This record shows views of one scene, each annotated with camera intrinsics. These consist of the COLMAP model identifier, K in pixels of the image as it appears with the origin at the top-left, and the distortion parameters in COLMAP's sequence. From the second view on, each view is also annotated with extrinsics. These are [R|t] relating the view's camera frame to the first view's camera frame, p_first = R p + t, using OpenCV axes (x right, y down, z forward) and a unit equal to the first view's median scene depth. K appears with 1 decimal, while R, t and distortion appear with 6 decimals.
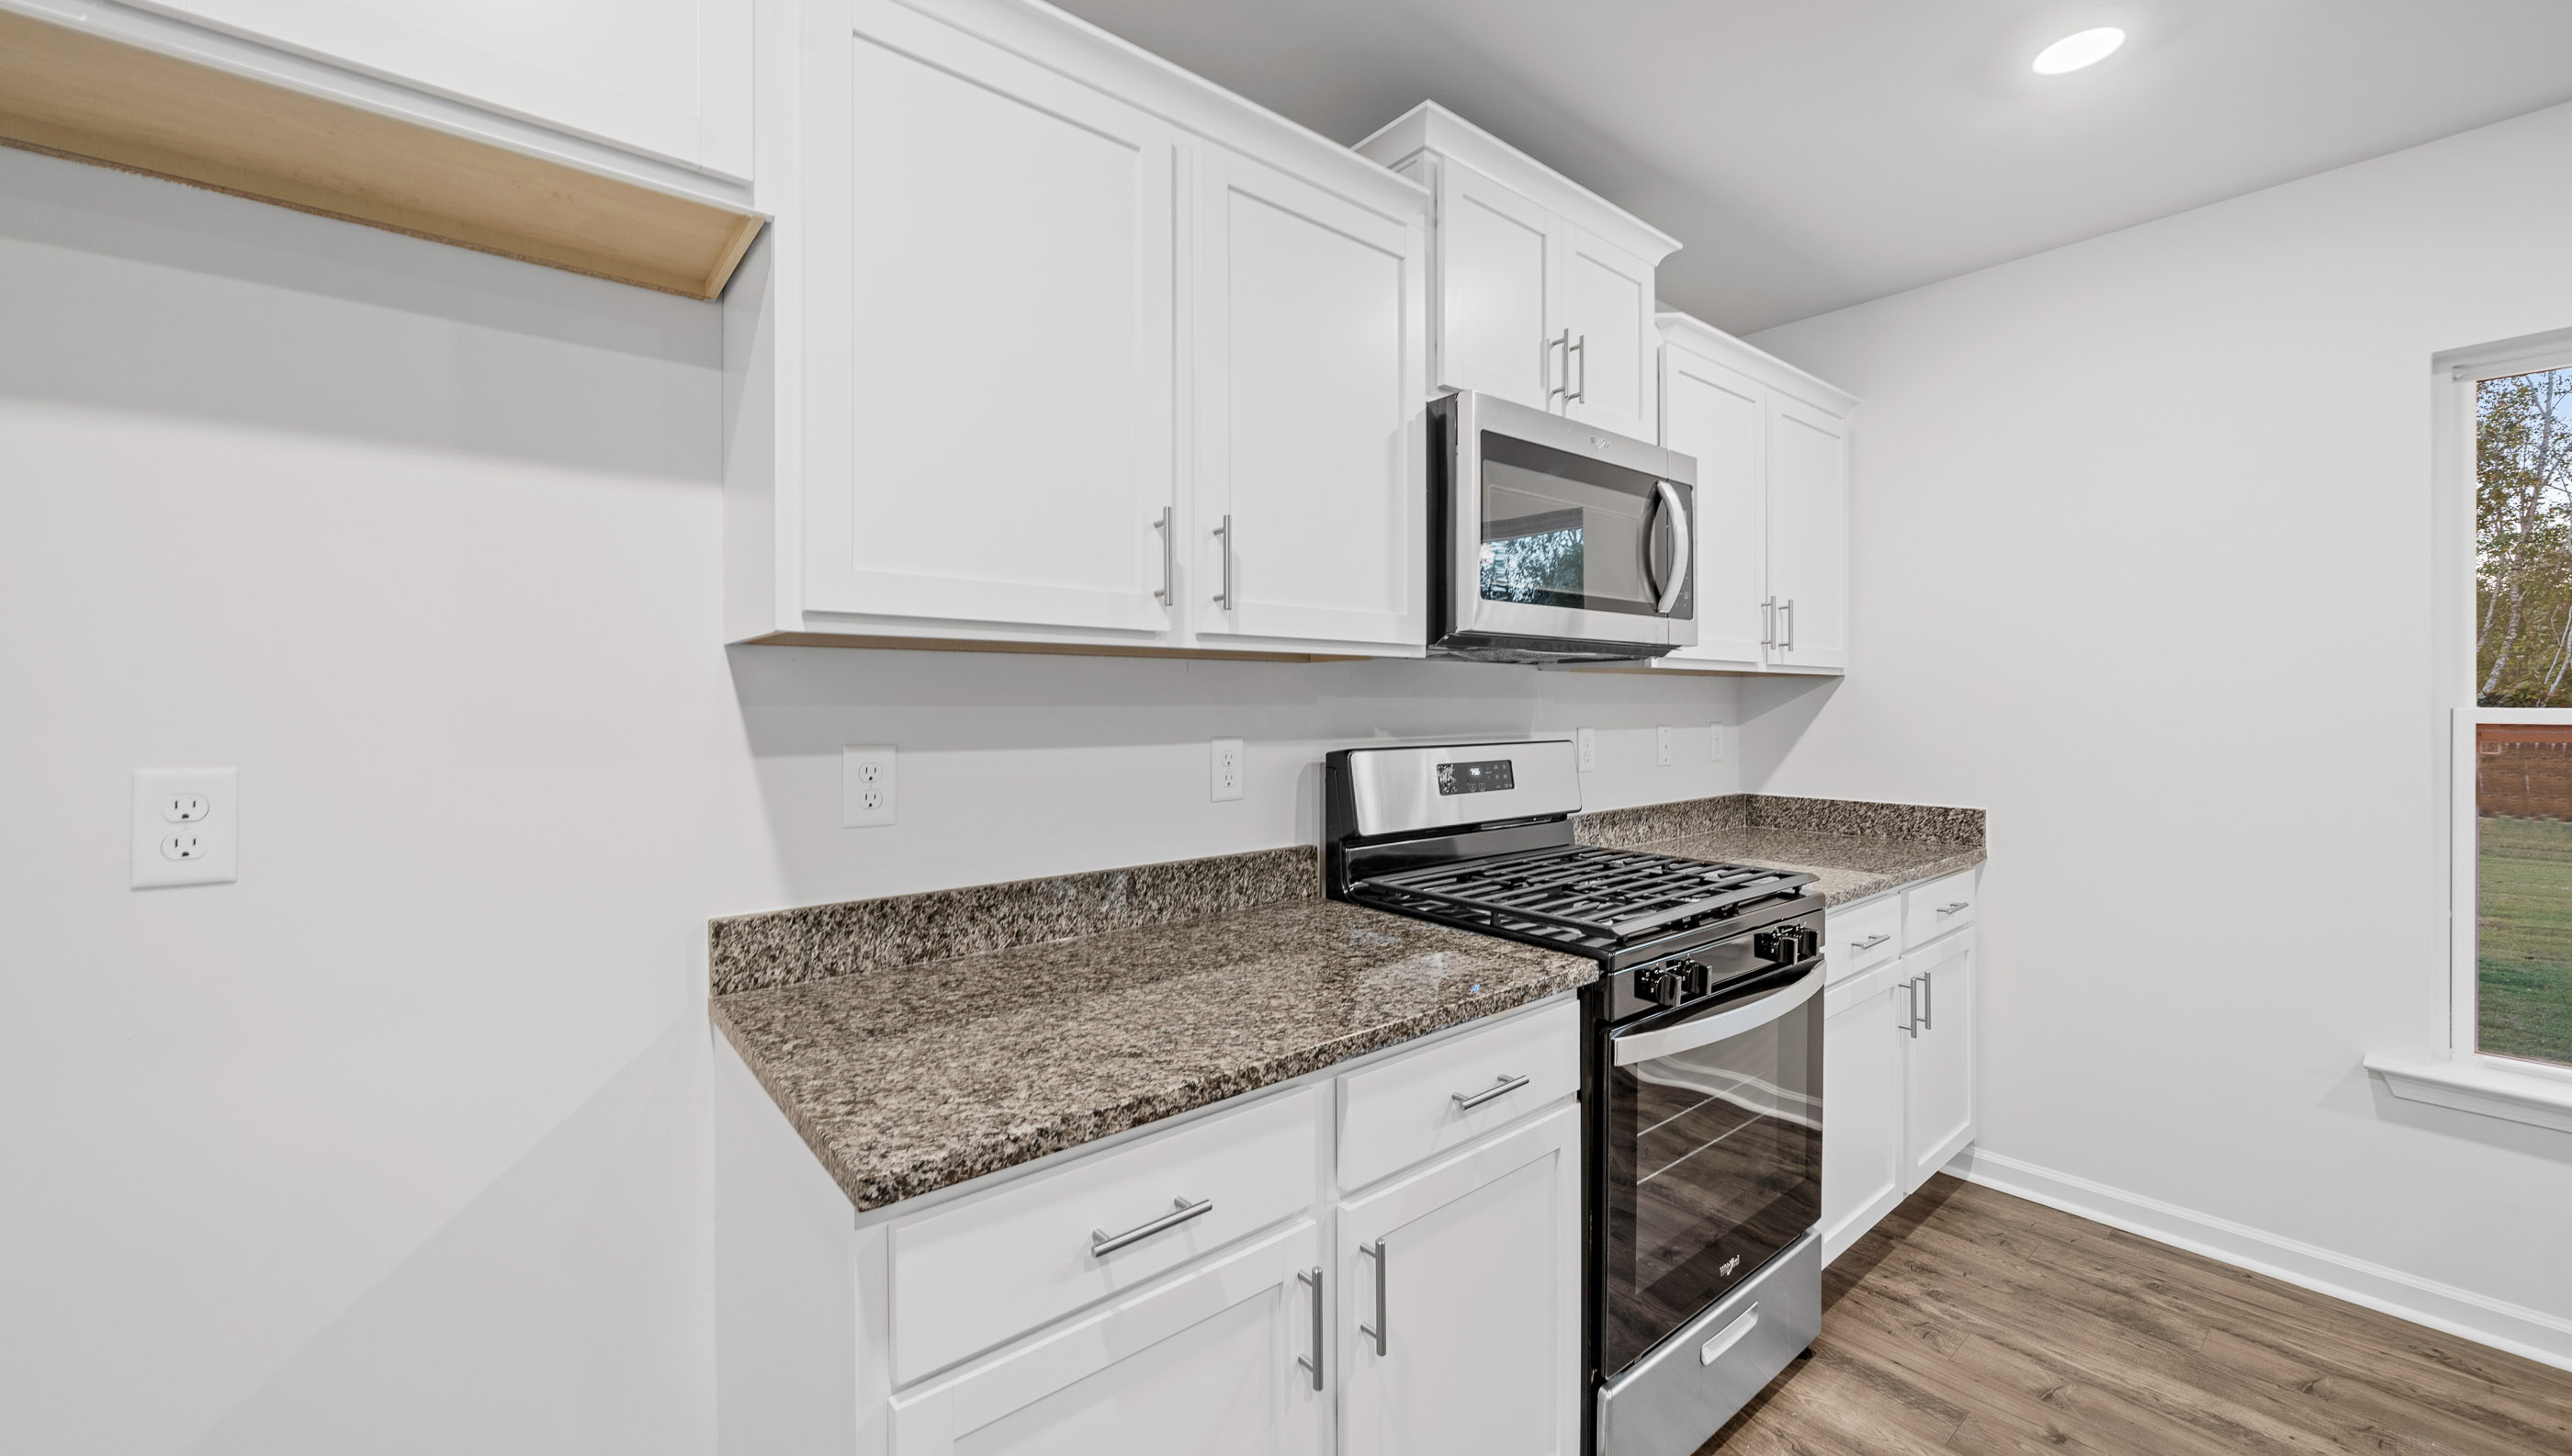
lens RADIAL K [[980.1, 0, 1242.0], [0, 980.1, 708.8], [0, 0, 1]] dist [-0.003036, -0.000105]
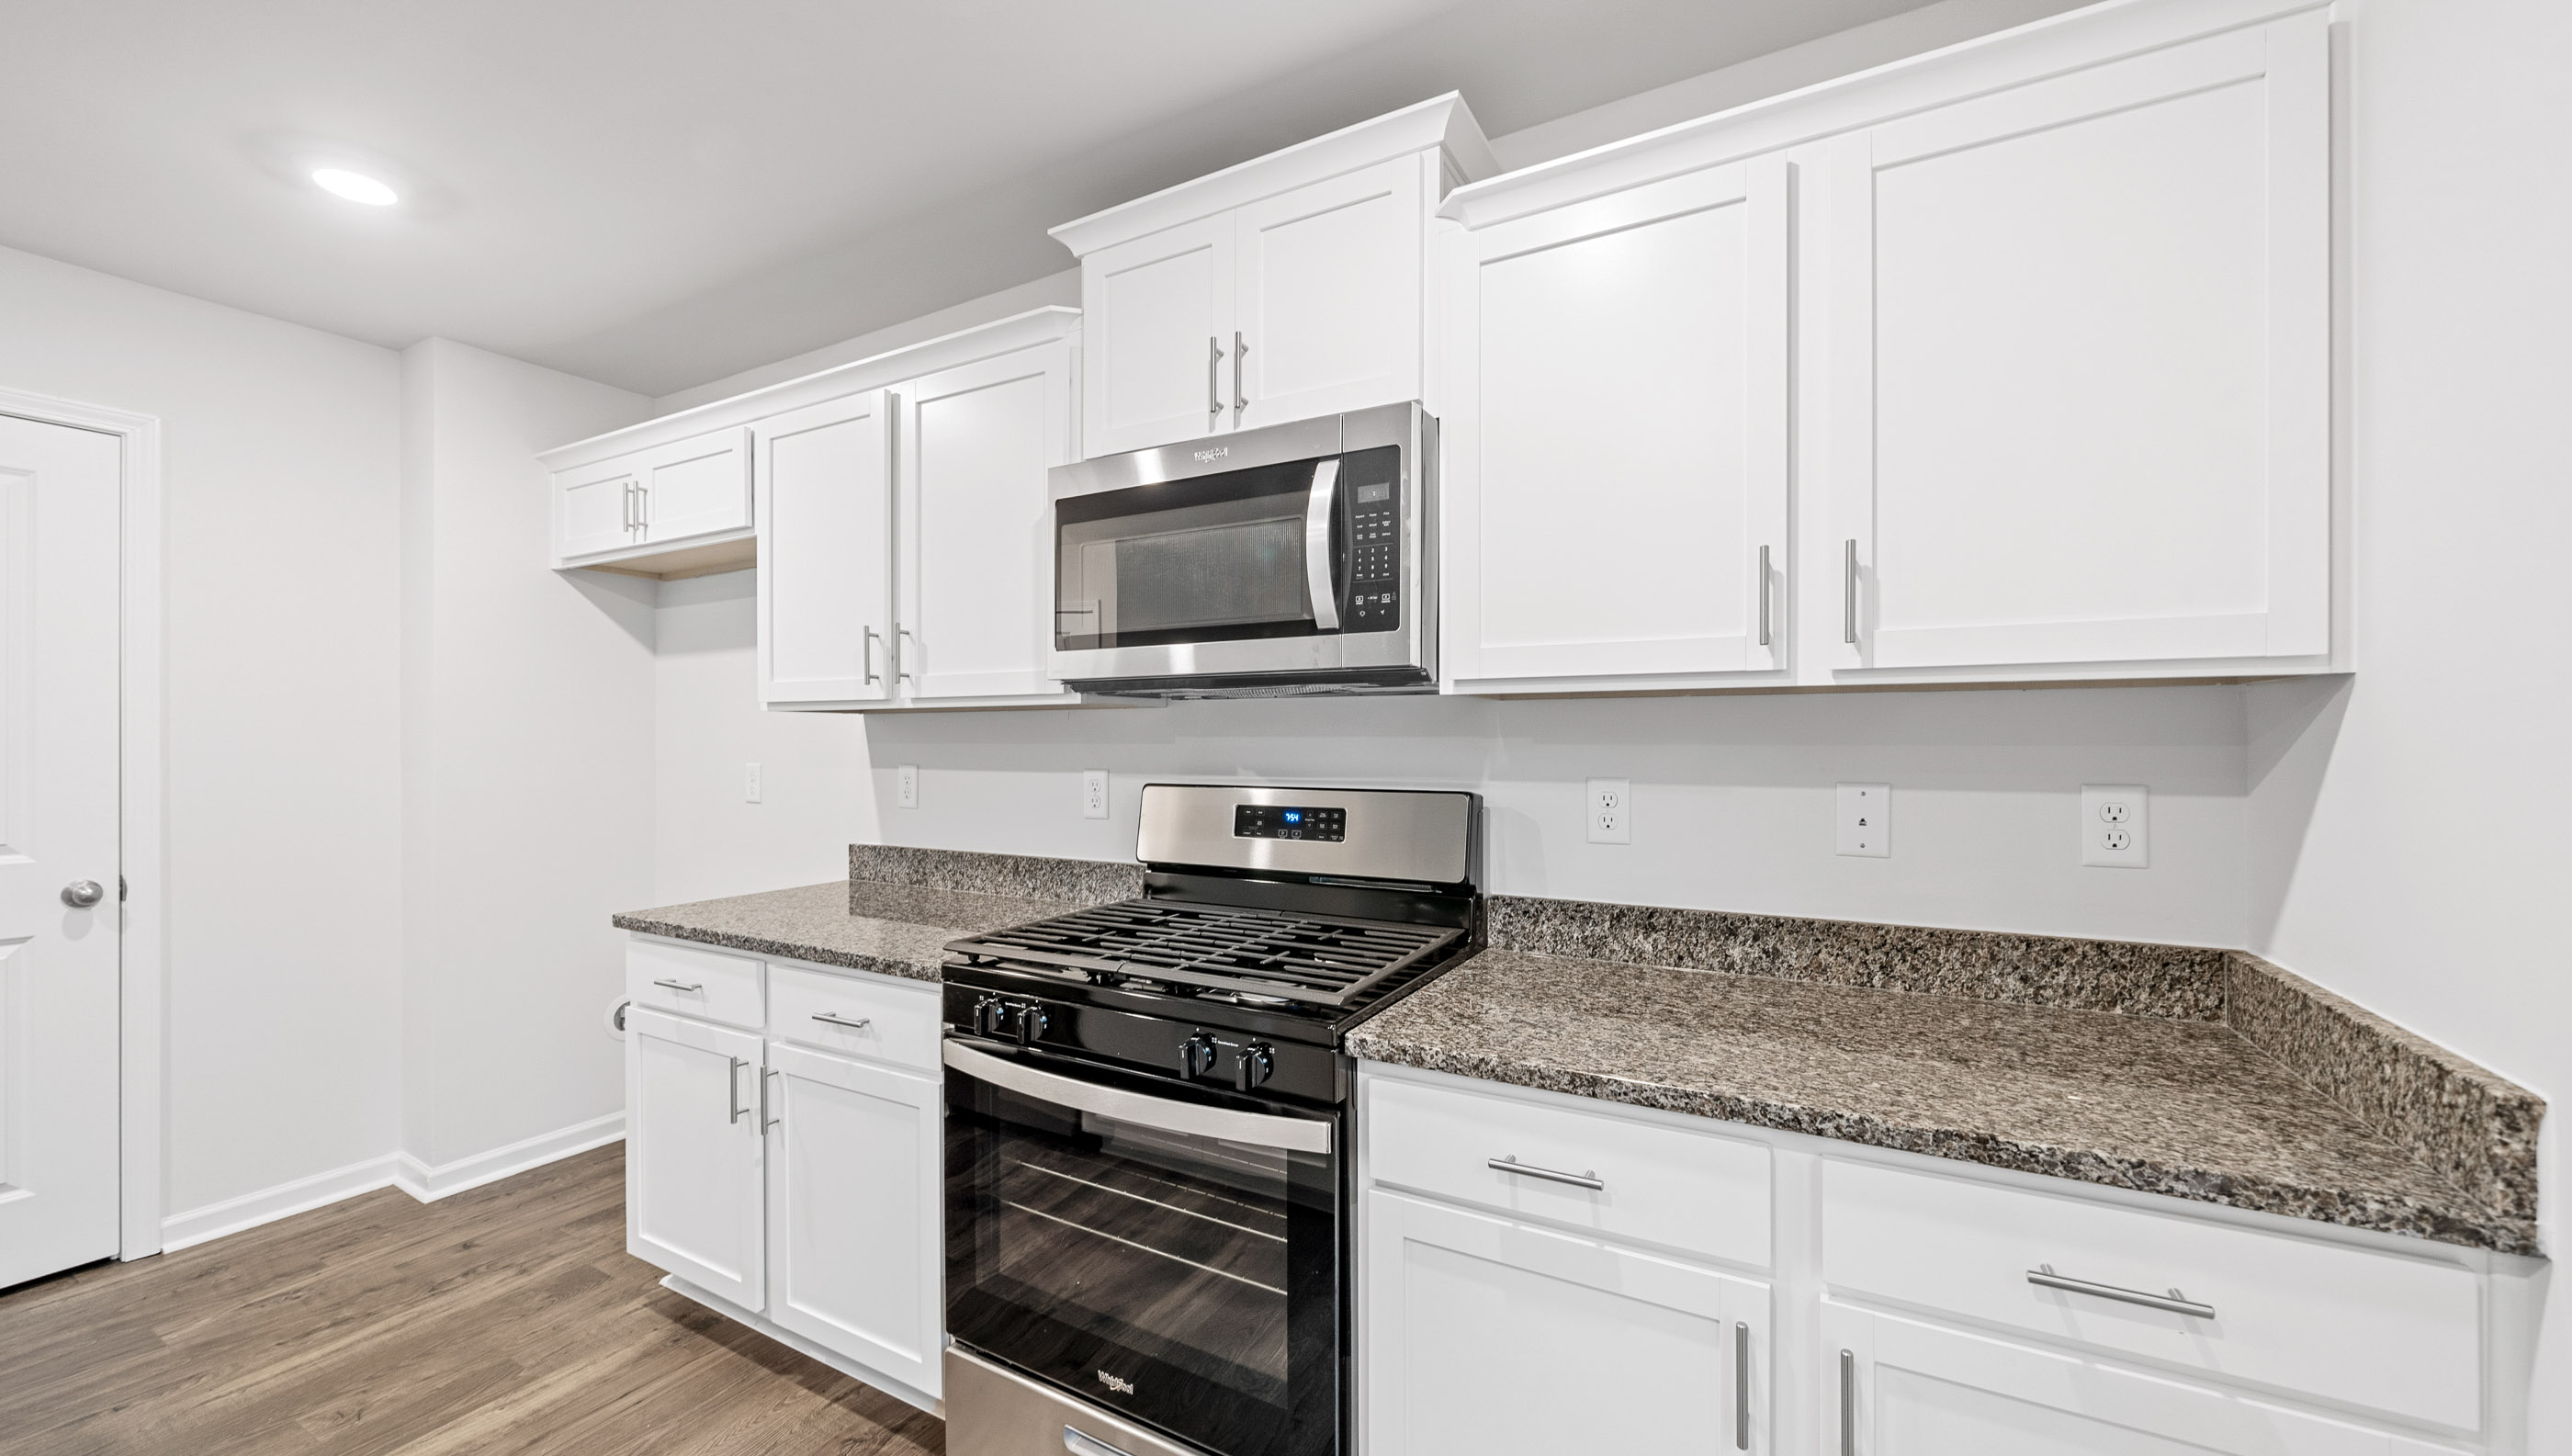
lens RADIAL K [[980.1, 0, 1261.0], [0, 980.1, 744.6], [0, 0, 1]] dist [-0.003036, -0.000105]
pose [[0.372463, 0.006372, -0.928025, 1.222366], [-0.003641, 0.999979, 0.005405, -0.010033], [0.928040, 0.001366, 0.372478, 0.710359]]
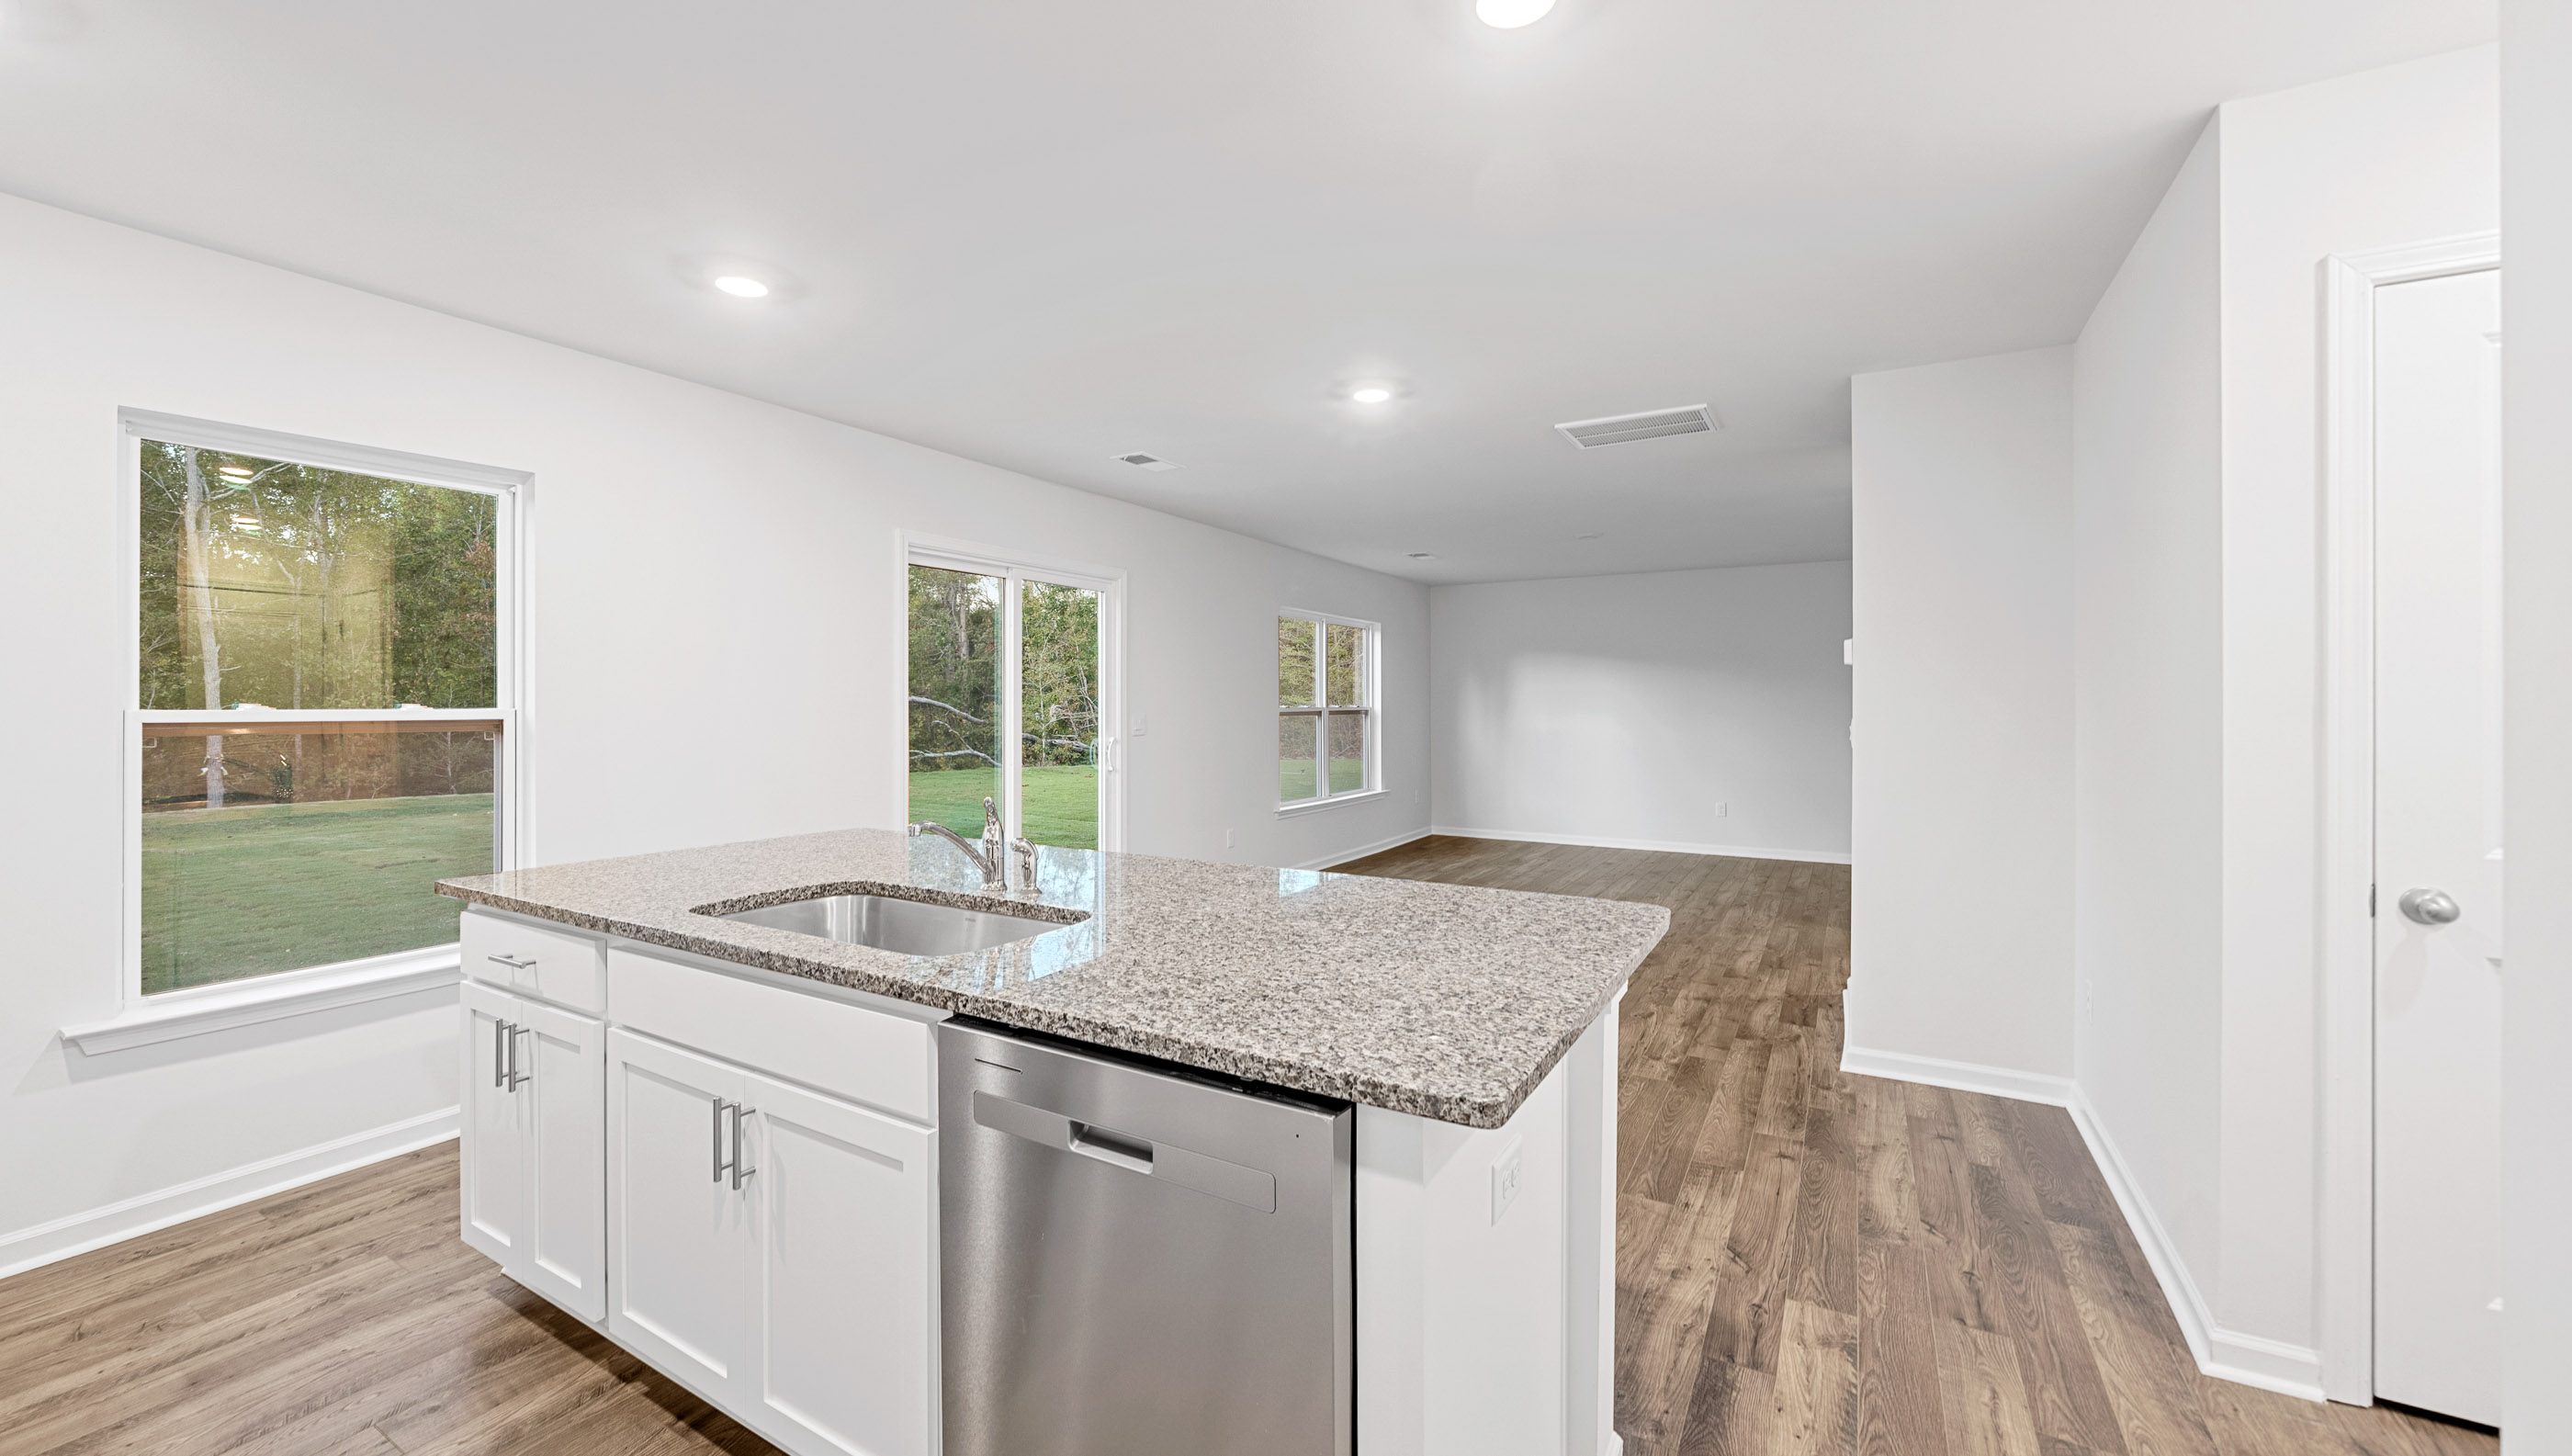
lens RADIAL K [[980.1, 0, 1253.3], [0, 980.1, 705.9], [0, 0, 1]] dist [-0.003036, -0.000105]
pose [[-0.343063, 0.000568, 0.939312, -0.380569], [0.005071, 0.999986, 0.001247, -0.001070], [-0.939299, 0.005191, -0.343061, 0.137496]]
